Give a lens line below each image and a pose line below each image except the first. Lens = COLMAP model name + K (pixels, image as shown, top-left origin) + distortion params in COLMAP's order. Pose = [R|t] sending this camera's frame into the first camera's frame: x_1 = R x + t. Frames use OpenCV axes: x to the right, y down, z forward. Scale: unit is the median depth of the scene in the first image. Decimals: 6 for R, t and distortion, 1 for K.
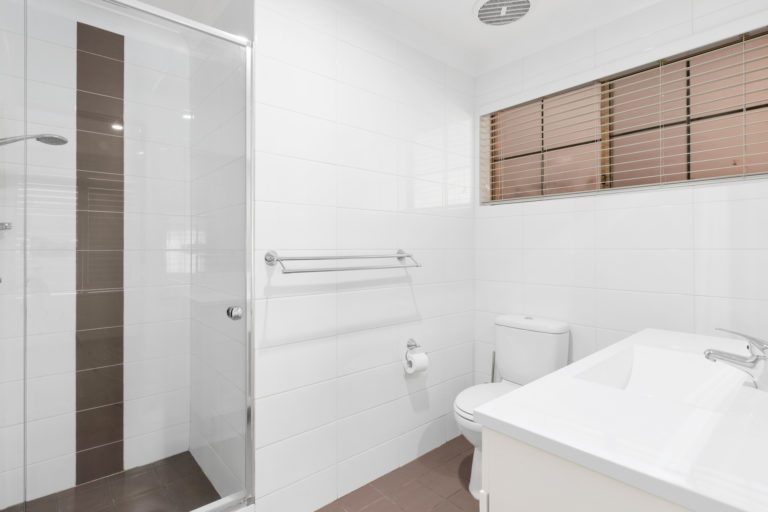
lens RADIAL K [[391.9, 0, 386.3], [0, 391.9, 253.9], [0, 0, 1]] dist [-0.000023, -0.000399]
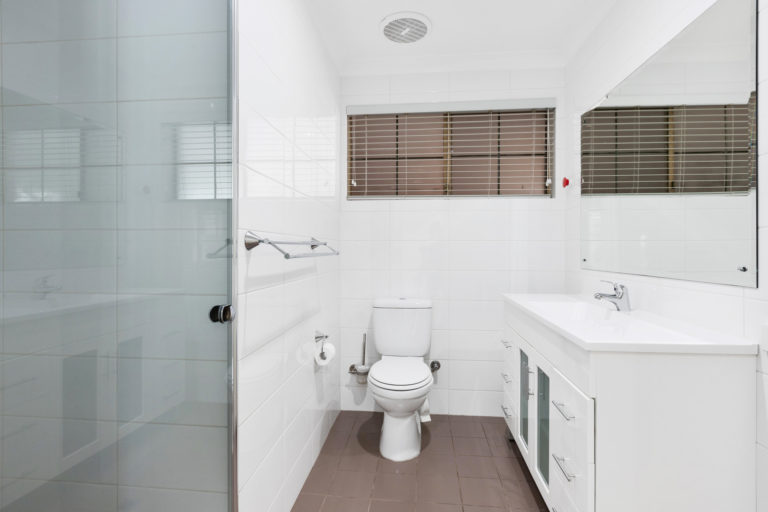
lens RADIAL K [[383.7, 0, 383.4], [0, 383.7, 257.9], [0, 0, 1]] dist [0.000992, 0.000167]
pose [[0.711781, -0.010017, 0.702330, -0.505339], [0.007638, 0.999950, 0.006522, 0.035274], [-0.702360, 0.000722, 0.711822, 0.226645]]
